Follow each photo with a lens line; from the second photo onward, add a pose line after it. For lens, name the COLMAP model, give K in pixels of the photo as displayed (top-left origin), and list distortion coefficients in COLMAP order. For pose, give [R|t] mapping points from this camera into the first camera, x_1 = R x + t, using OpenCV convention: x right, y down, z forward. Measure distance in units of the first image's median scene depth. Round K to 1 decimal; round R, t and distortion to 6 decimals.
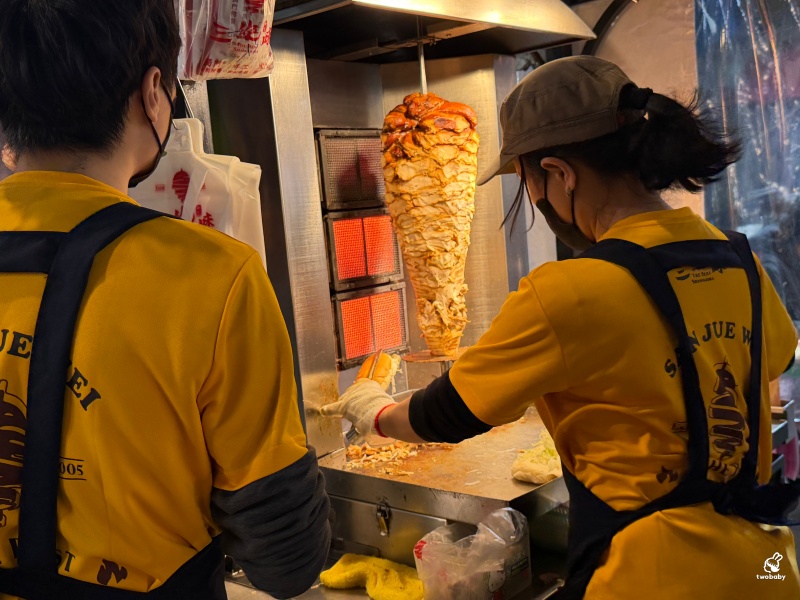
lens RADIAL K [[922.0, 0, 400.0], [0, 922.0, 300.0], [0, 0, 1]] dist [0.000333, 0.005165]
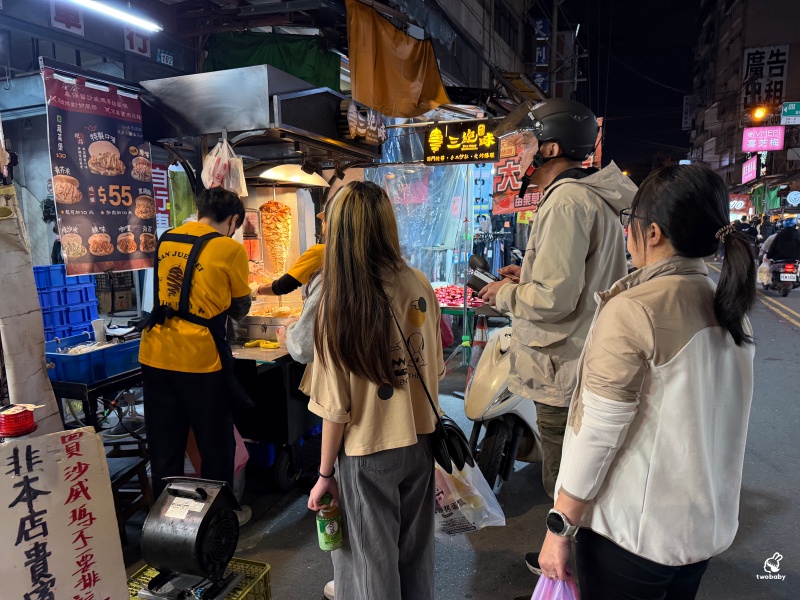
lens RADIAL K [[562.6, 0, 400.0], [0, 562.6, 300.0], [0, 0, 1]] dist [0.070520, -0.102546]
pose [[0.943013, 0.026034, 0.331736, -0.221750], [-0.024897, 0.999661, -0.007677, 0.129983], [-0.331824, -0.001020, 0.943341, -1.052440]]
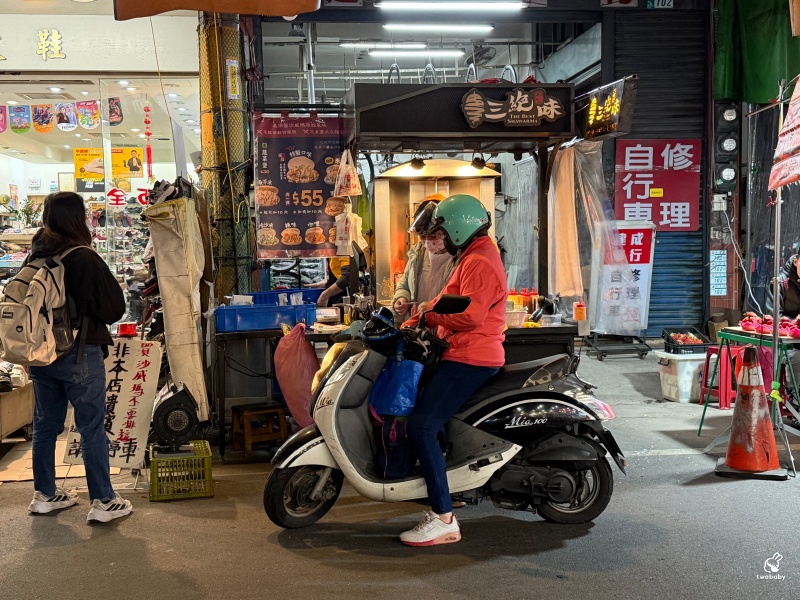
lens RADIAL K [[1017.9, 0, 400.0], [0, 1017.9, 300.0], [0, 0, 1]] dist [0.106676, 0.028193]
pose [[0.767780, 0.106774, -0.631754, 2.436639], [-0.118067, 0.992708, 0.024291, 0.068600], [0.629741, 0.055940, 0.774789, -1.959649]]
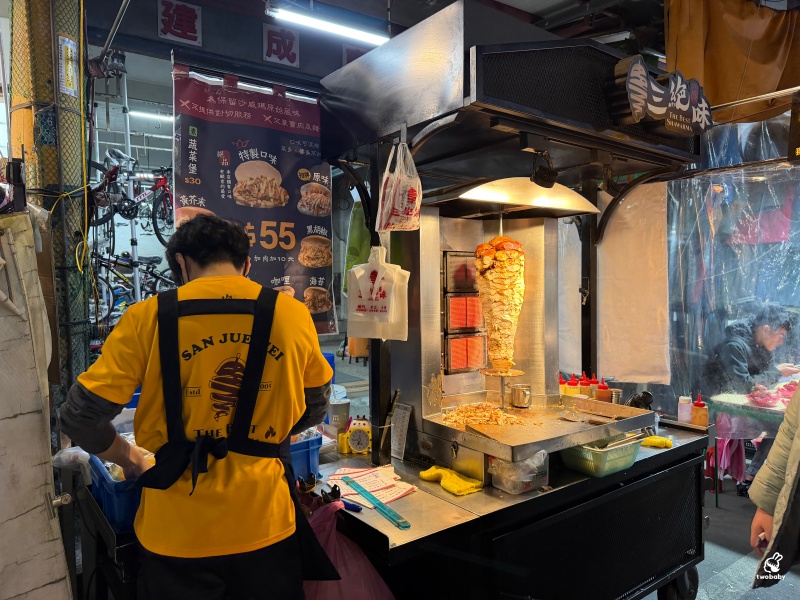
lens RADIAL K [[562.6, 0, 400.0], [0, 562.6, 300.0], [0, 0, 1]] dist [0.070520, -0.102546]
pose [[0.974385, 0.087401, -0.207207, 0.088728], [-0.101911, 0.992958, -0.060399, 0.001439], [0.200469, 0.079968, 0.976431, -0.234912]]
